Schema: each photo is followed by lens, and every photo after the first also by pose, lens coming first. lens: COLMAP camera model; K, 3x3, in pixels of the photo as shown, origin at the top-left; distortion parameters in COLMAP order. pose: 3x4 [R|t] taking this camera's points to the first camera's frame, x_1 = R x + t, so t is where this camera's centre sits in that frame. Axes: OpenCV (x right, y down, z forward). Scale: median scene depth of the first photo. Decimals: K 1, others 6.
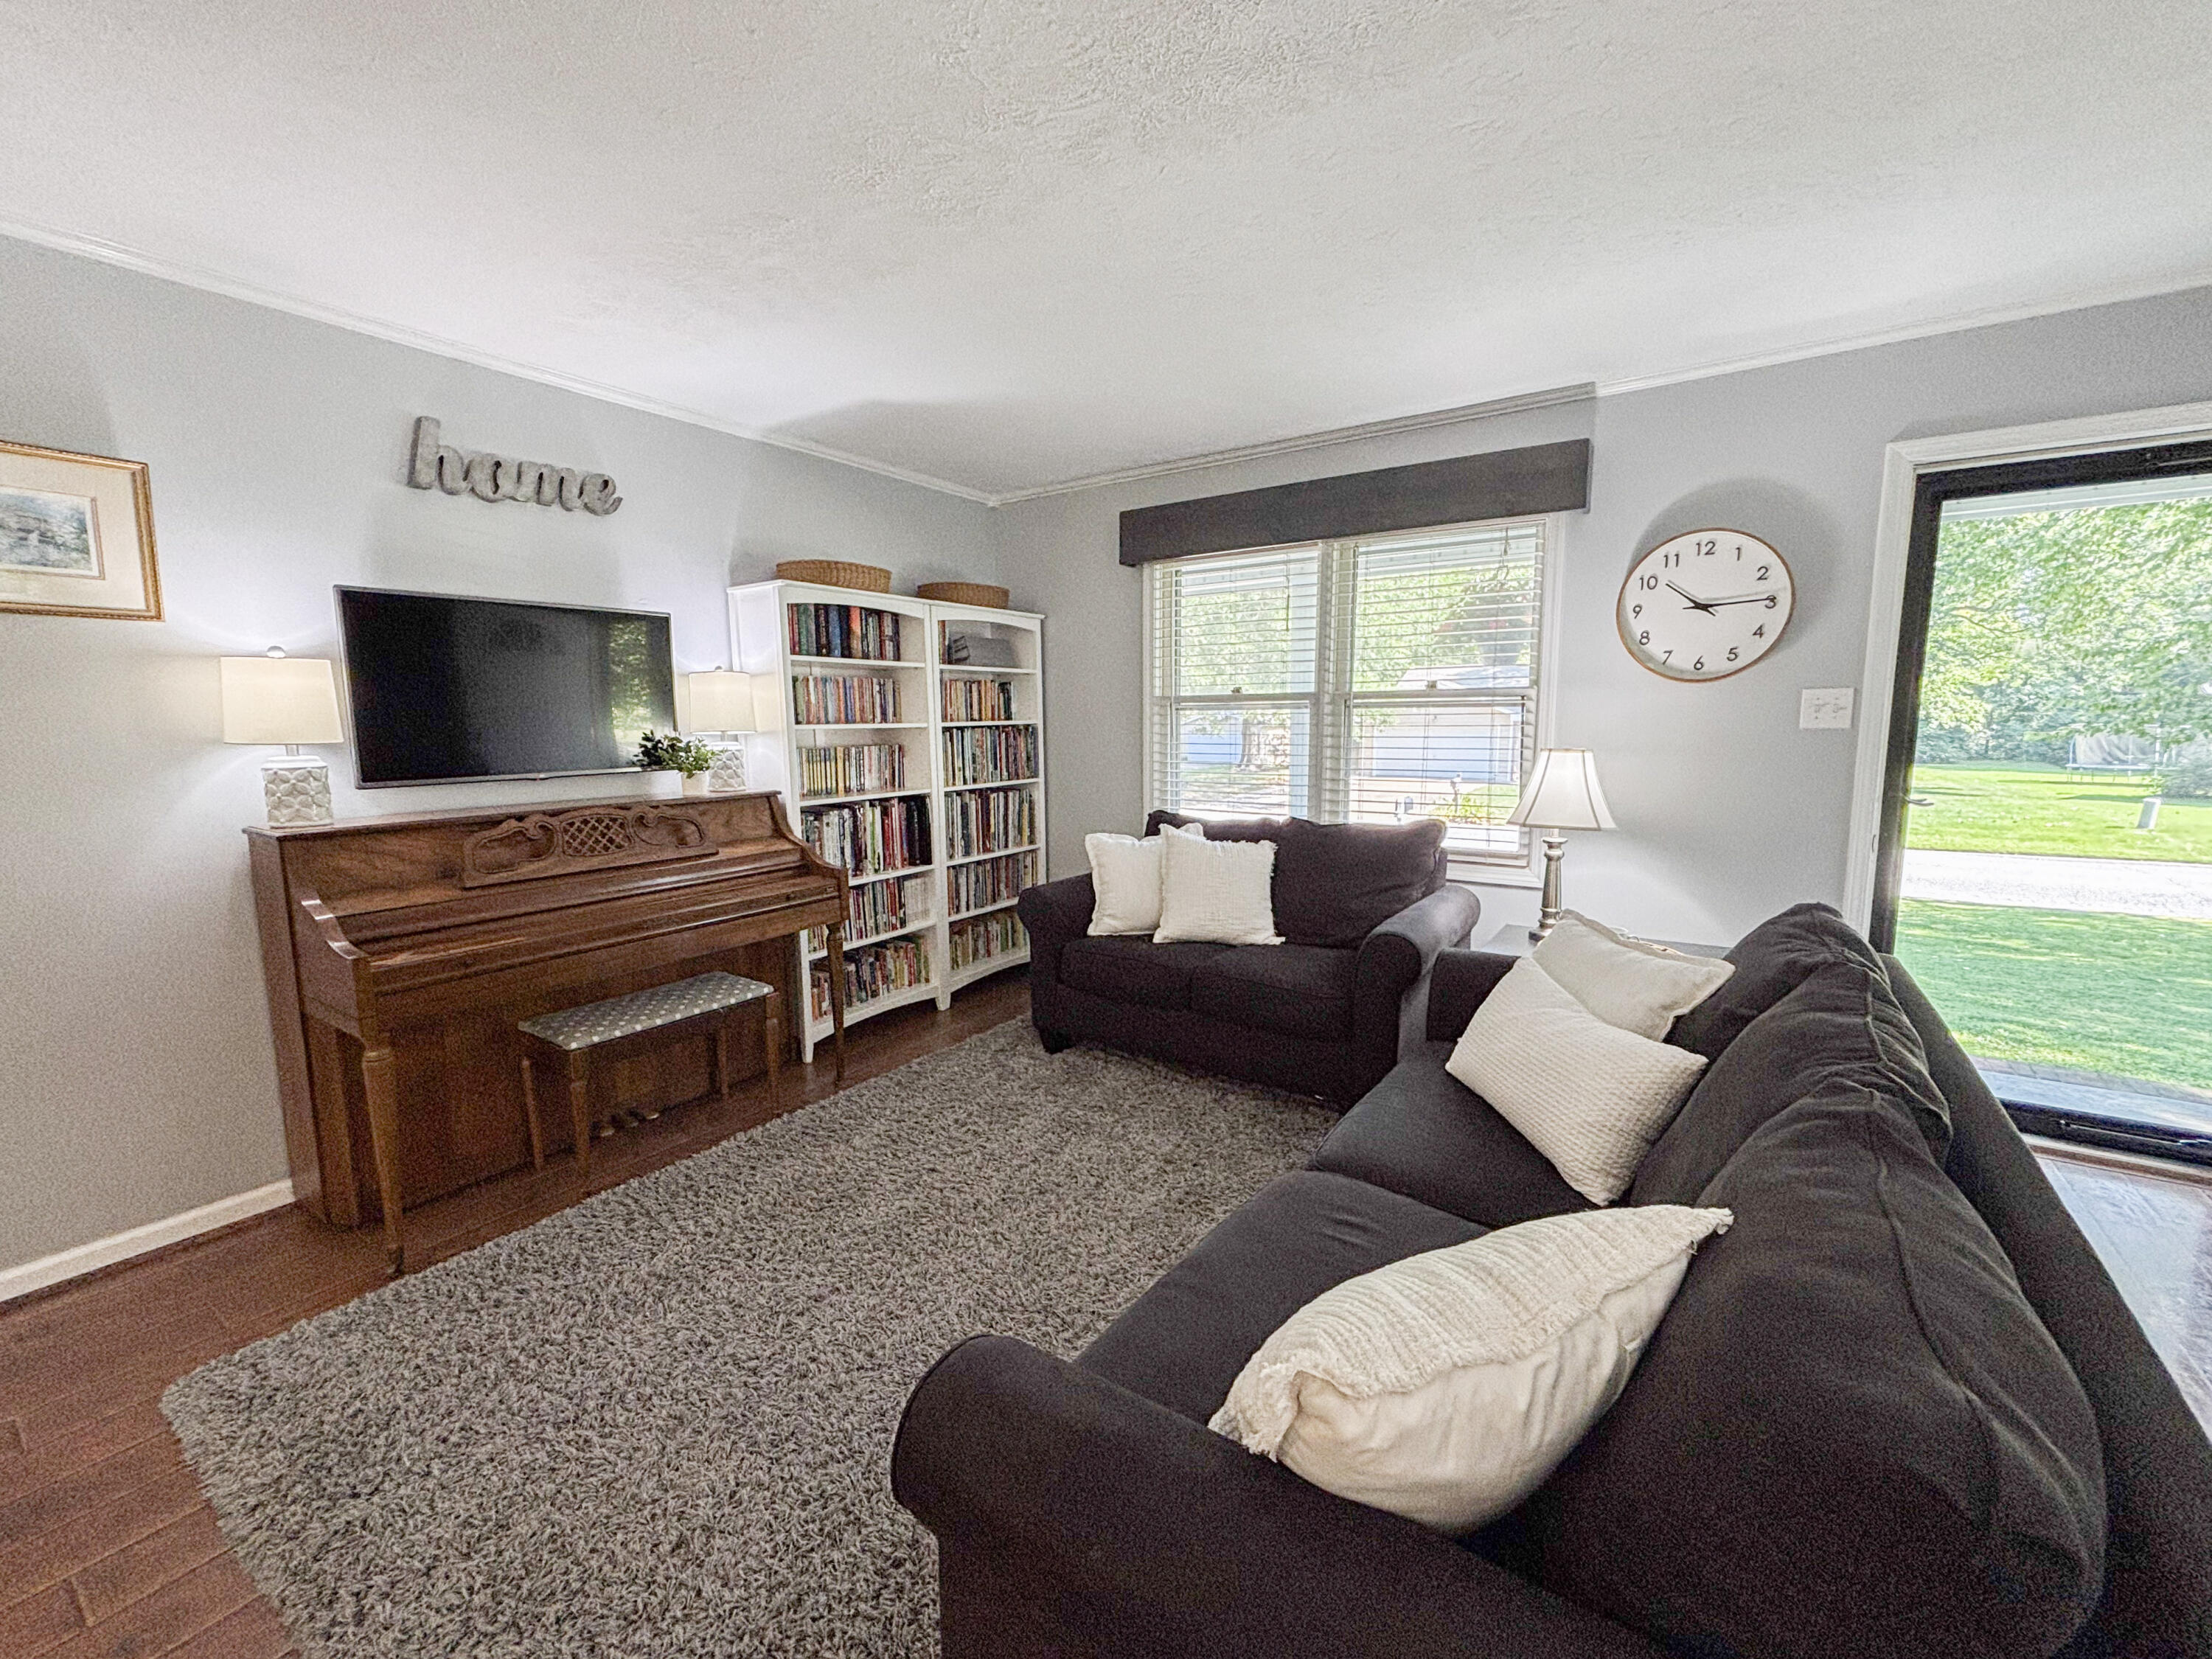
lens RADIAL K [[890.8, 0, 1107.2], [0, 890.8, 834.8], [0, 0, 1]] dist [0.001625, -0.000665]
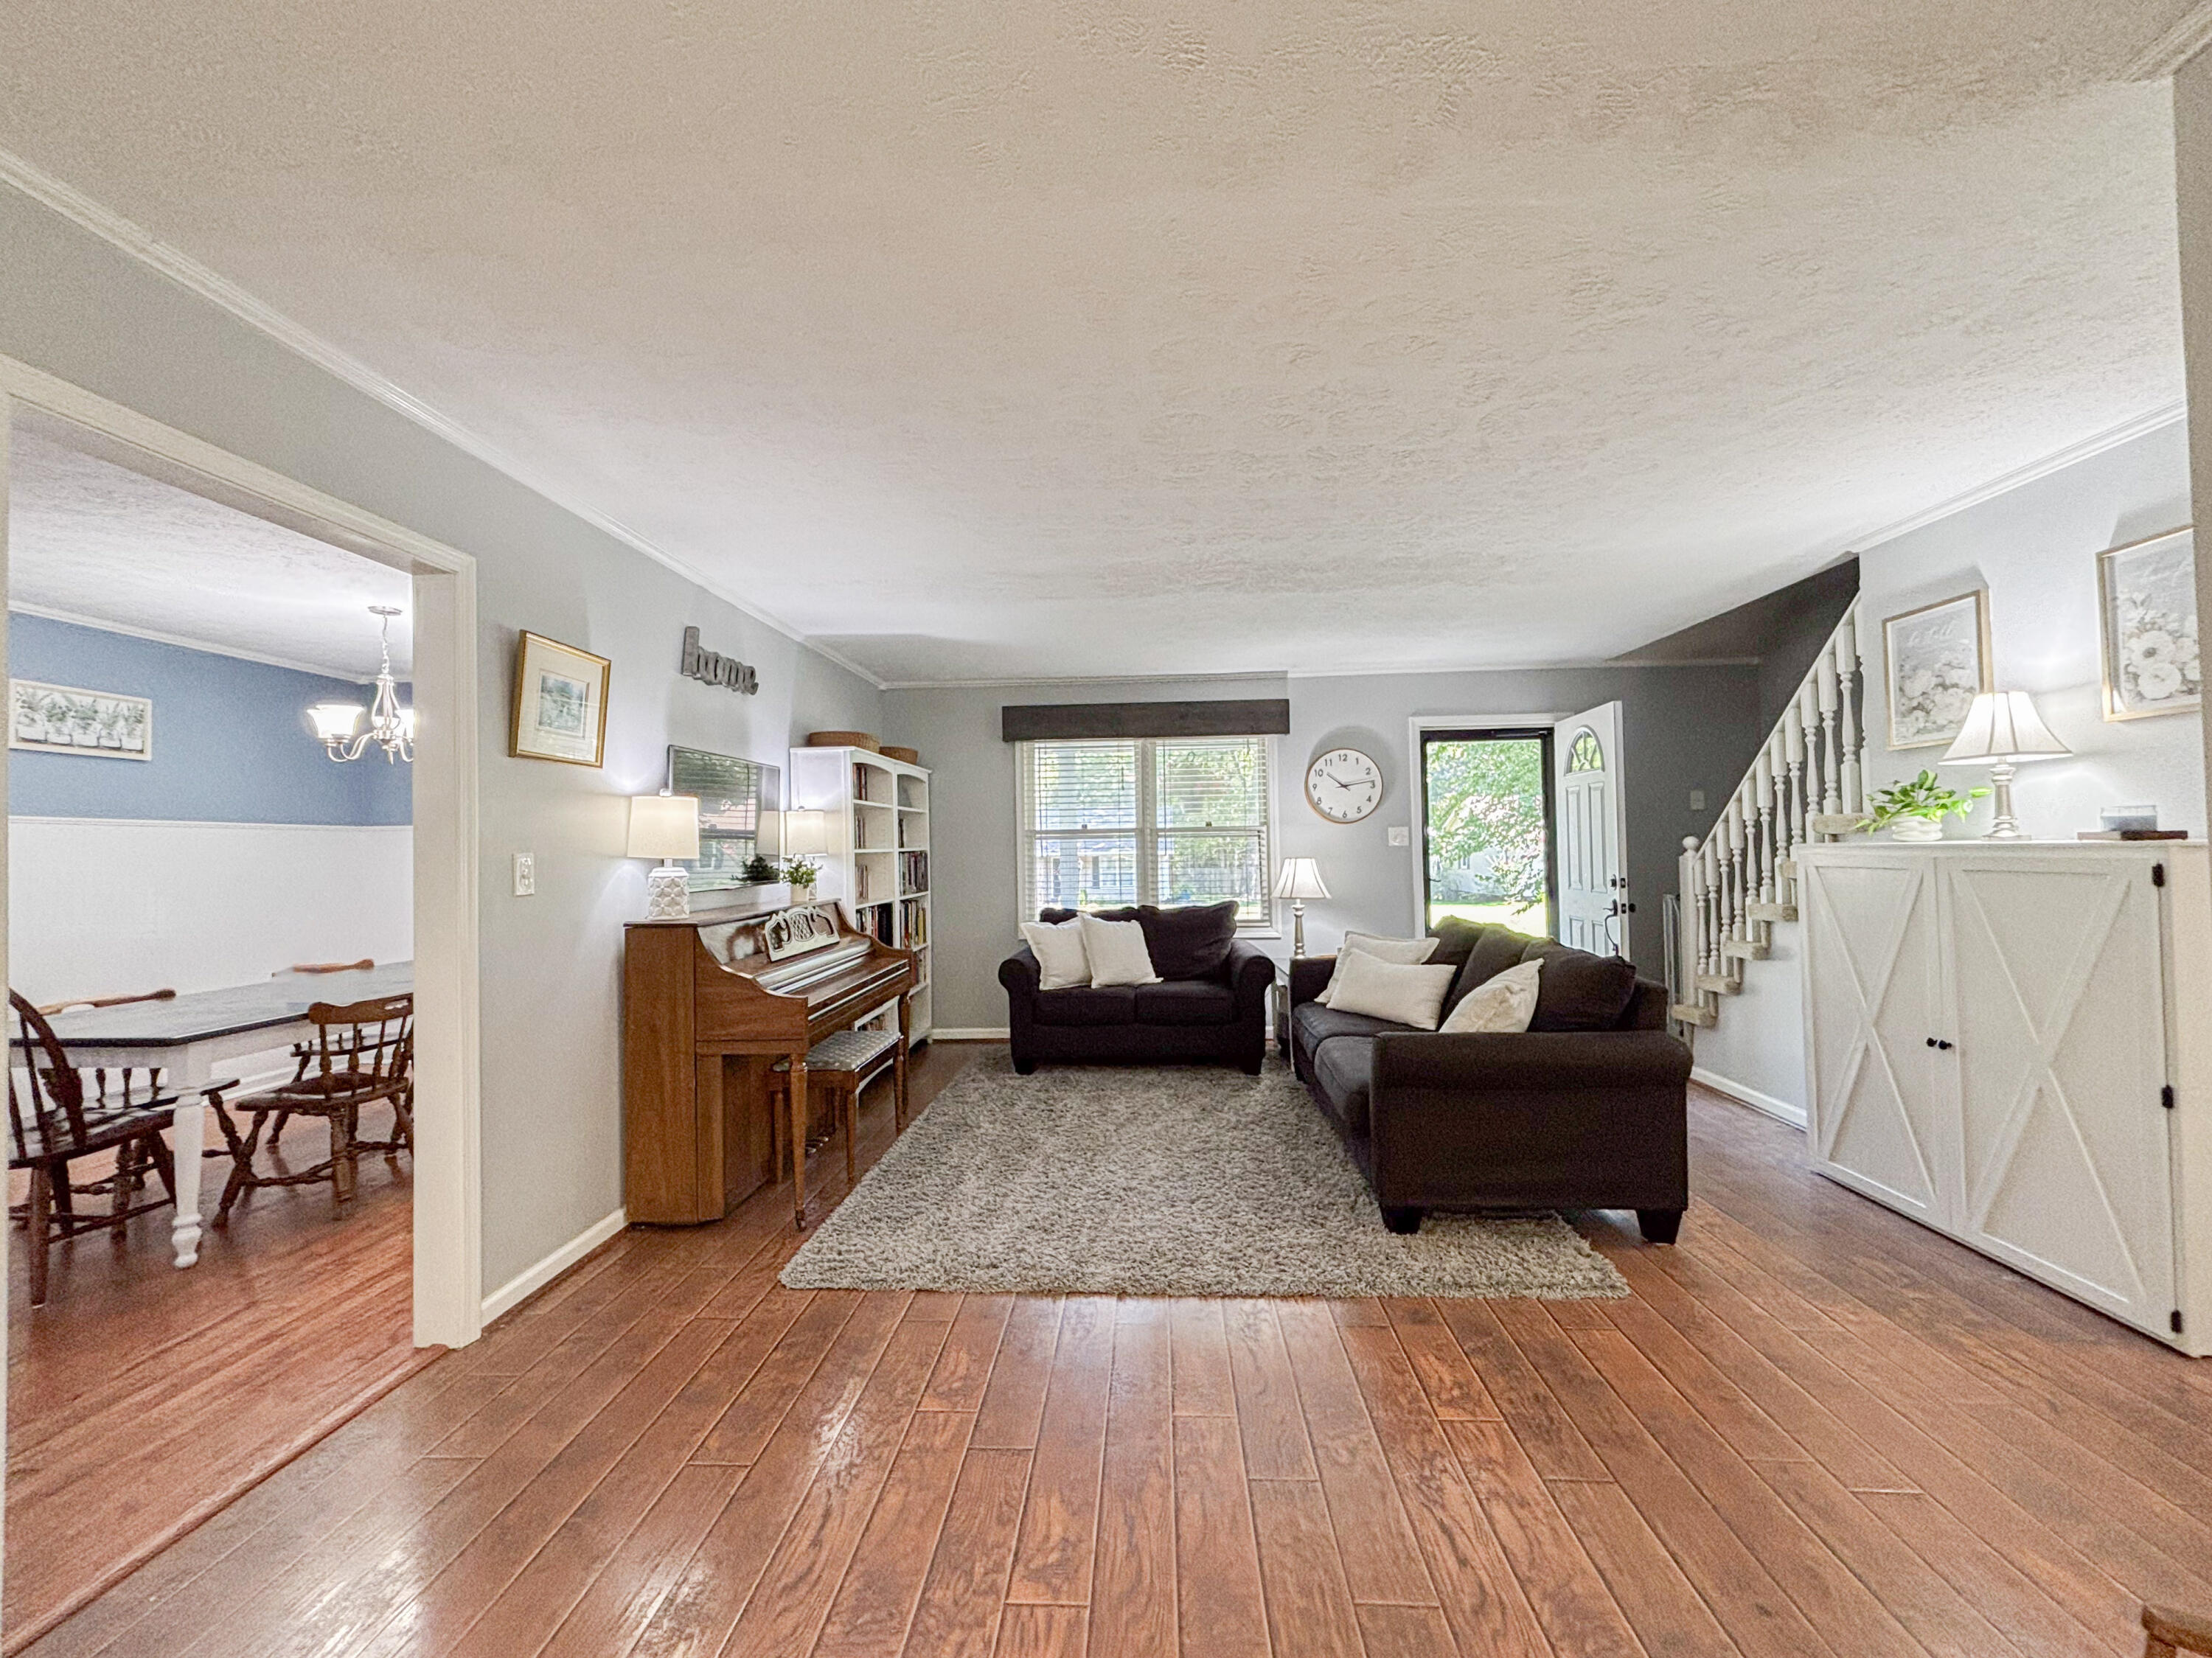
lens RADIAL K [[890.7, 0, 1107.0], [0, 890.7, 822.8], [0, 0, 1]] dist [0.001625, -0.000665]
pose [[0.857254, 0.009456, 0.514808, -0.727709], [0.077468, 0.986082, -0.147110, 0.068868], [-0.509033, 0.165992, 0.844590, -0.358122]]
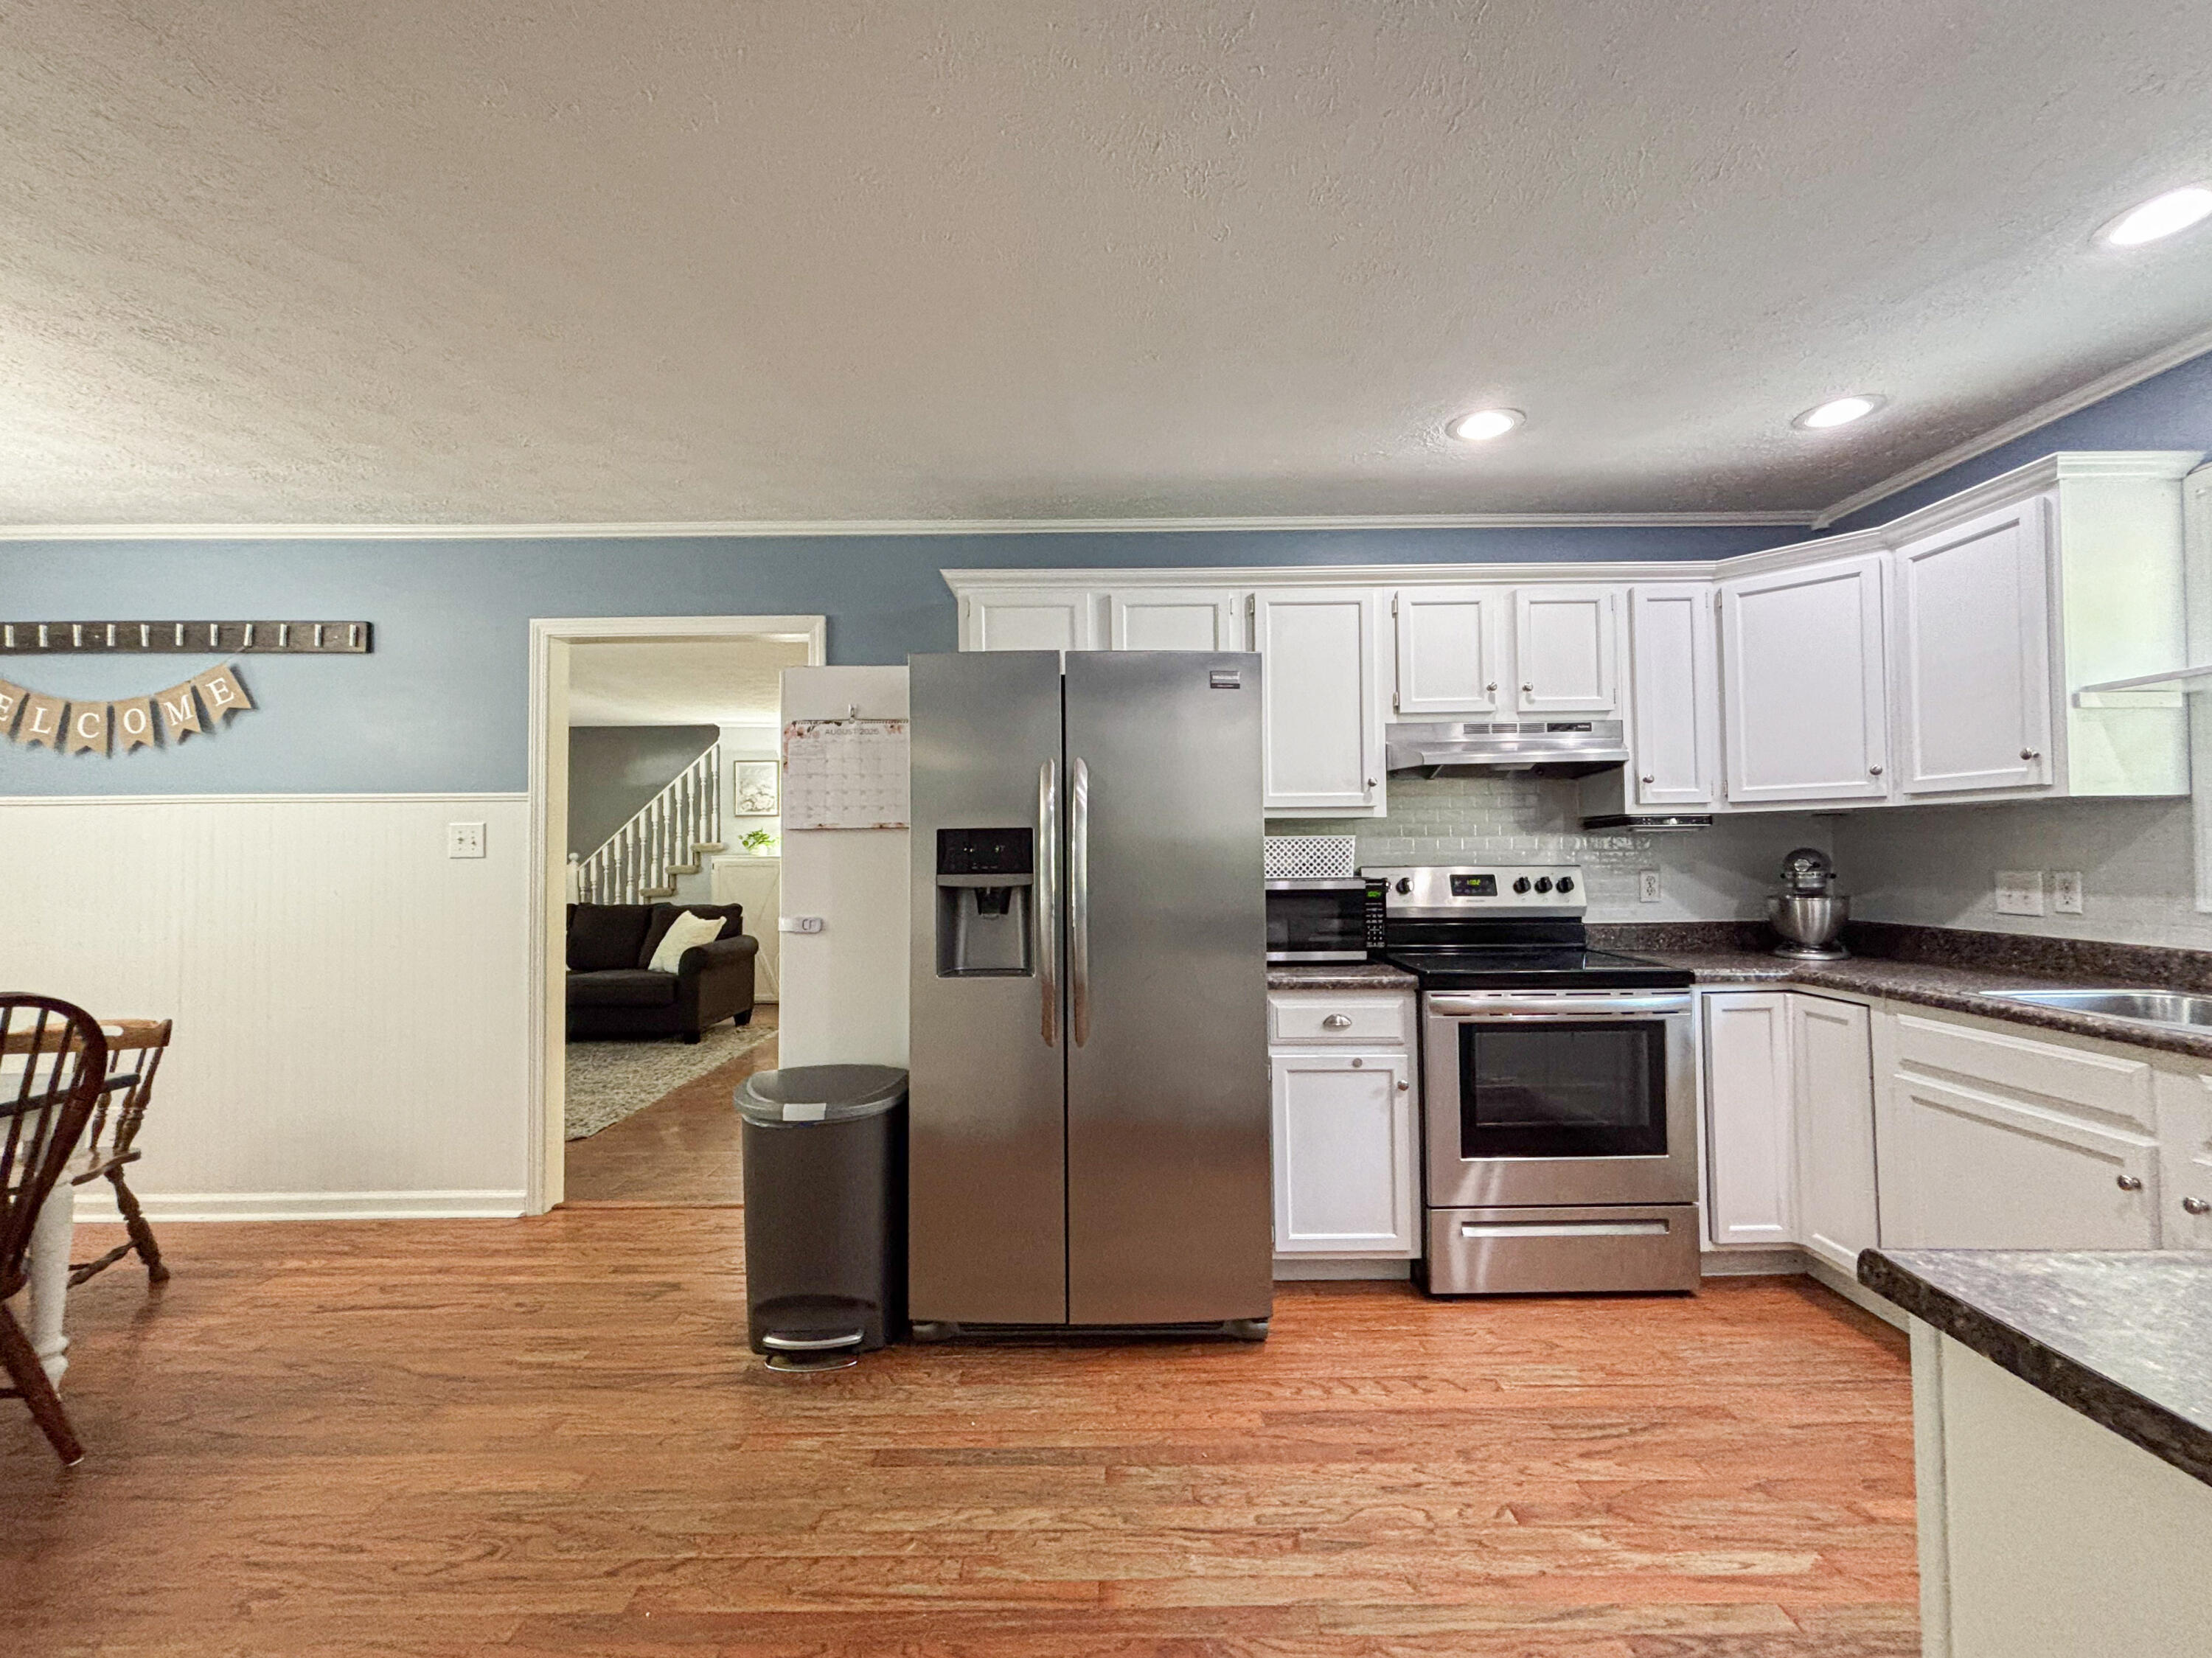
lens RADIAL K [[890.7, 0, 1108.1], [0, 890.7, 829.3], [0, 0, 1]] dist [0.001625, -0.000665]
pose [[-0.560906, 0.031641, 0.827275, -1.931646], [0.121886, 0.991536, 0.044717, -0.043477], [-0.818858, 0.125915, -0.560015, 0.535627]]
